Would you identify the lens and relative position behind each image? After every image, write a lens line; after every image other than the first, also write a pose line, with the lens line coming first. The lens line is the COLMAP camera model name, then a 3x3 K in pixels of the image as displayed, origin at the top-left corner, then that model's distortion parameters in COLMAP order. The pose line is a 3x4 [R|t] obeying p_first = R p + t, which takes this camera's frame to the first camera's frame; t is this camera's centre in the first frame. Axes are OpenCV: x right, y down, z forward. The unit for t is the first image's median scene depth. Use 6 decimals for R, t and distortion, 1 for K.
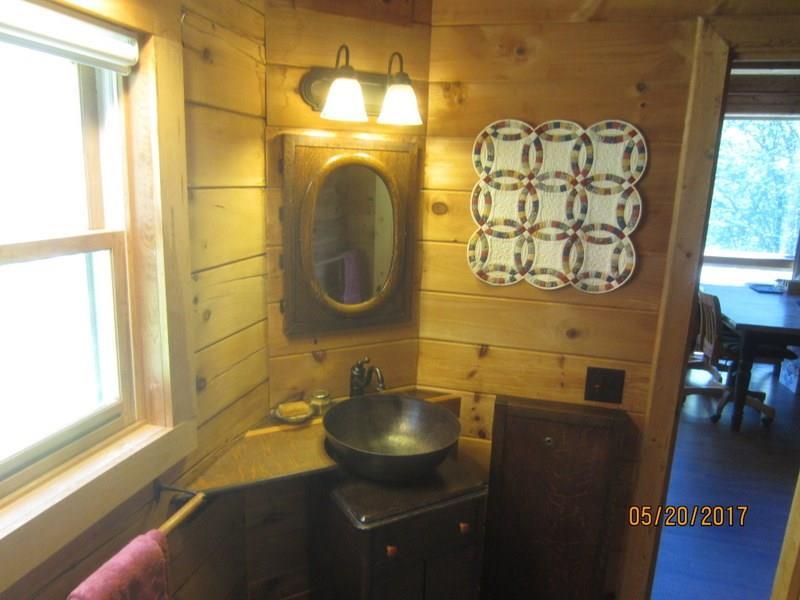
lens RADIAL K [[566.6, 0, 400.2], [0, 566.6, 298.8], [0, 0, 1]] dist [-0.037578, 0.017757]
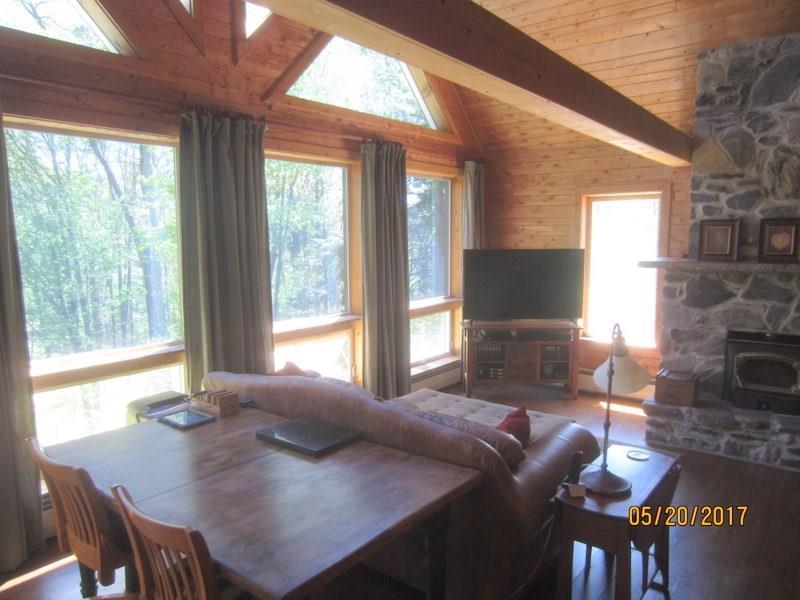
lens RADIAL K [[566.6, 0, 393.7], [0, 566.6, 301.0], [0, 0, 1]] dist [-0.037578, 0.017757]
pose [[0.403525, -0.130526, 0.905611, 0.204848], [0.199288, 0.978548, 0.052239, -0.113478], [-0.893002, 0.159397, 0.420880, 0.447708]]
